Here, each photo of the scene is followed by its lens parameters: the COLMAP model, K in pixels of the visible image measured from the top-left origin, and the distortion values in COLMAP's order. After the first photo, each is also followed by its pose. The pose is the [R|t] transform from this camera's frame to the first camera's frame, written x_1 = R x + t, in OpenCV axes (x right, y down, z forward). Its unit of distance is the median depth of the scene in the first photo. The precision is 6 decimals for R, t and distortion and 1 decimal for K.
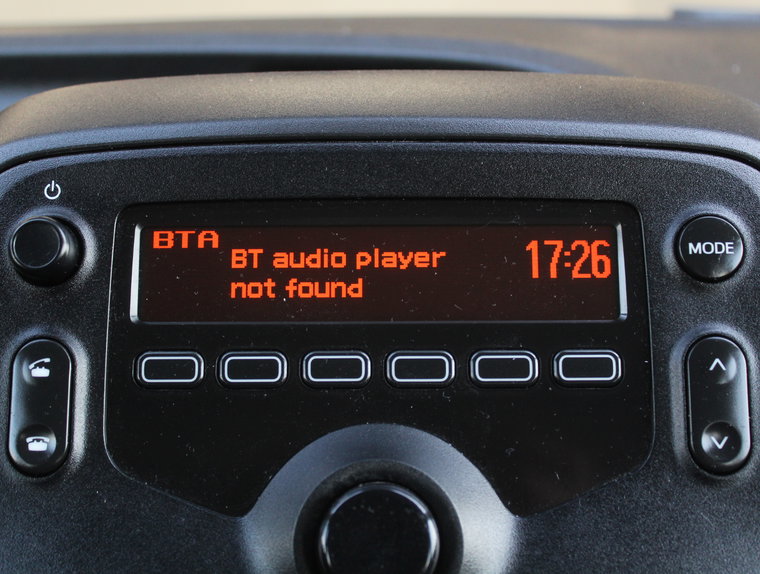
lens RADIAL K [[1133.0, 0, 380.0], [0, 1133.0, 287.0], [0, 0, 1]] dist [-0.071449, 0.059833]
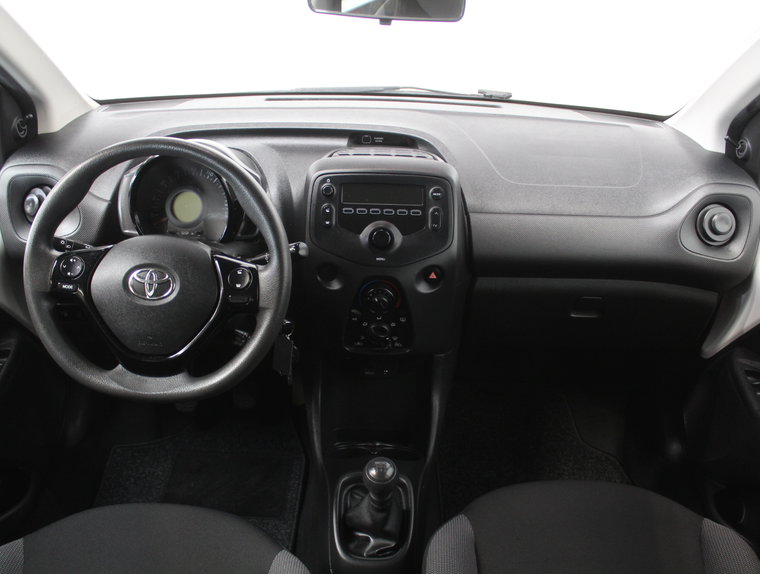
lens RADIAL K [[710.9, 0, 380.0], [0, 710.9, 287.0], [0, 0, 1]] dist [-0.155039, 0.122517]
pose [[0.999414, 0.028782, 0.018522, -0.071819], [-0.031995, 0.977847, 0.206862, -0.325342], [-0.012158, -0.207333, 0.978195, -2.848935]]
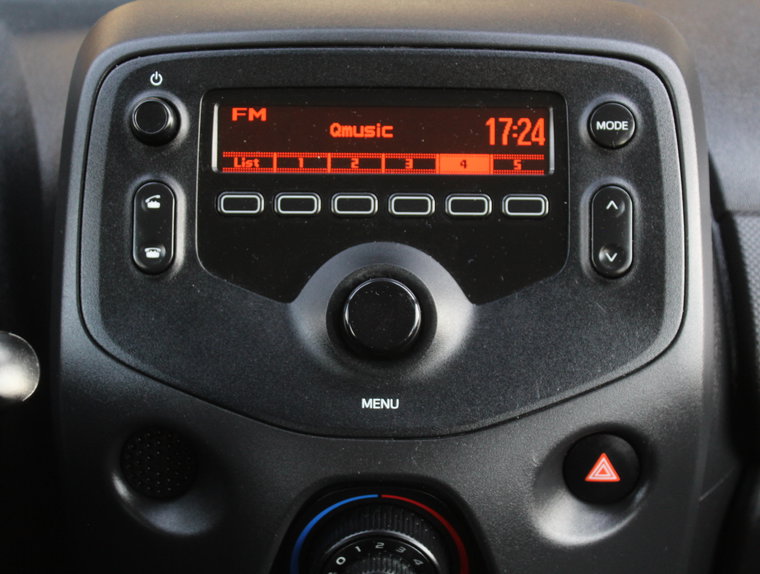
lens RADIAL K [[1429.2, 0, 380.0], [0, 1429.2, 287.0], [0, 0, 1]] dist [0.014479, -0.066869]
pose [[0.999920, 0.012203, 0.003186, -0.009624], [-0.012458, 0.995056, 0.098532, -0.005025], [-0.001968, -0.098564, 0.995129, -0.854837]]
